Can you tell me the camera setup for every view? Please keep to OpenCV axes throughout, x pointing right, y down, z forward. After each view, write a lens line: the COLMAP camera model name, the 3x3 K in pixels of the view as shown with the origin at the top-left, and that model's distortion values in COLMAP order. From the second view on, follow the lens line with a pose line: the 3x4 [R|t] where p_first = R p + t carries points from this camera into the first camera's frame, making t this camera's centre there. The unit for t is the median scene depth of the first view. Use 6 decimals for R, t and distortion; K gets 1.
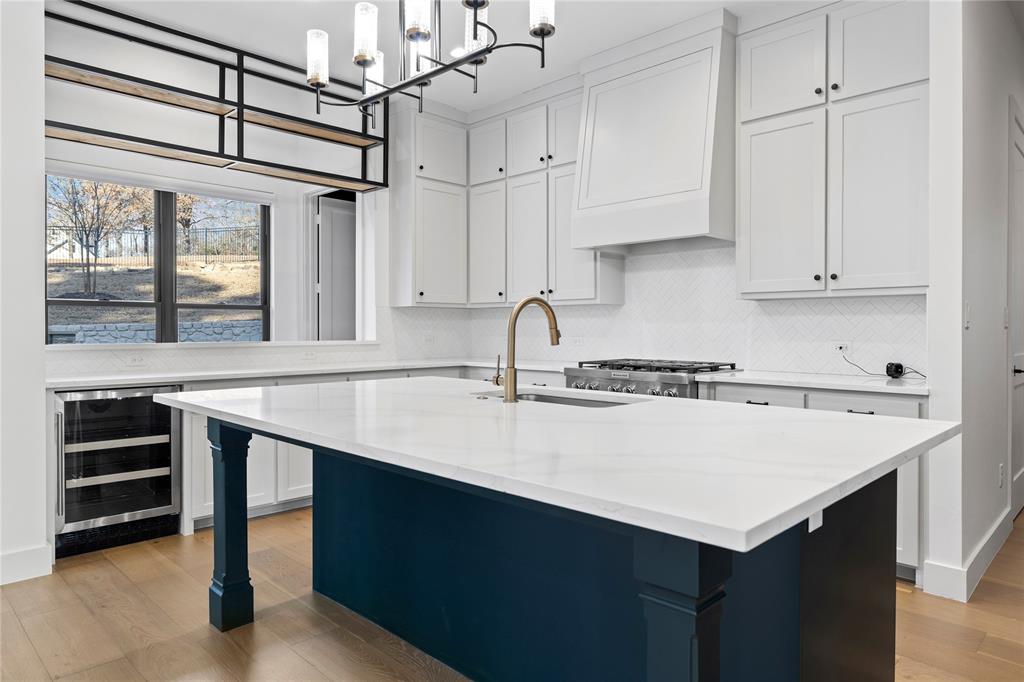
lens RADIAL K [[659.4, 0, 517.0], [0, 659.4, 336.2], [0, 0, 1]] dist [0.004361, 0.001668]
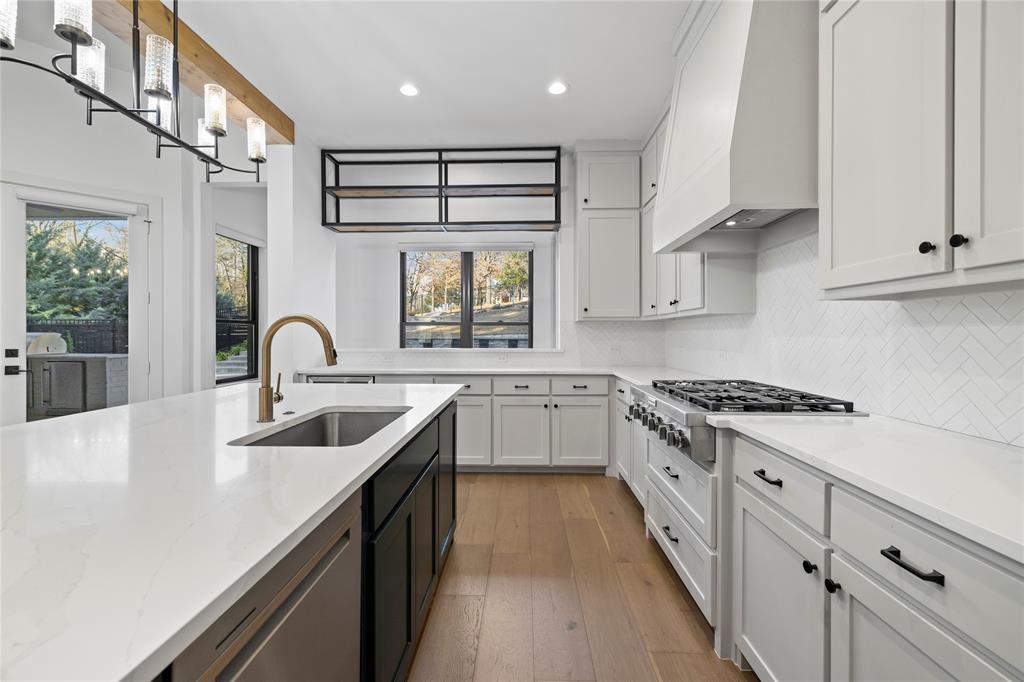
lens RADIAL K [[440.2, 0, 511.2], [0, 440.2, 338.2], [0, 0, 1]] dist [0.002225, -0.001049]
pose [[0.667119, 0.007328, -0.744915, 0.398596], [-0.009717, 0.999952, 0.001135, -0.016054], [0.744887, 0.006481, 0.667159, 0.450408]]
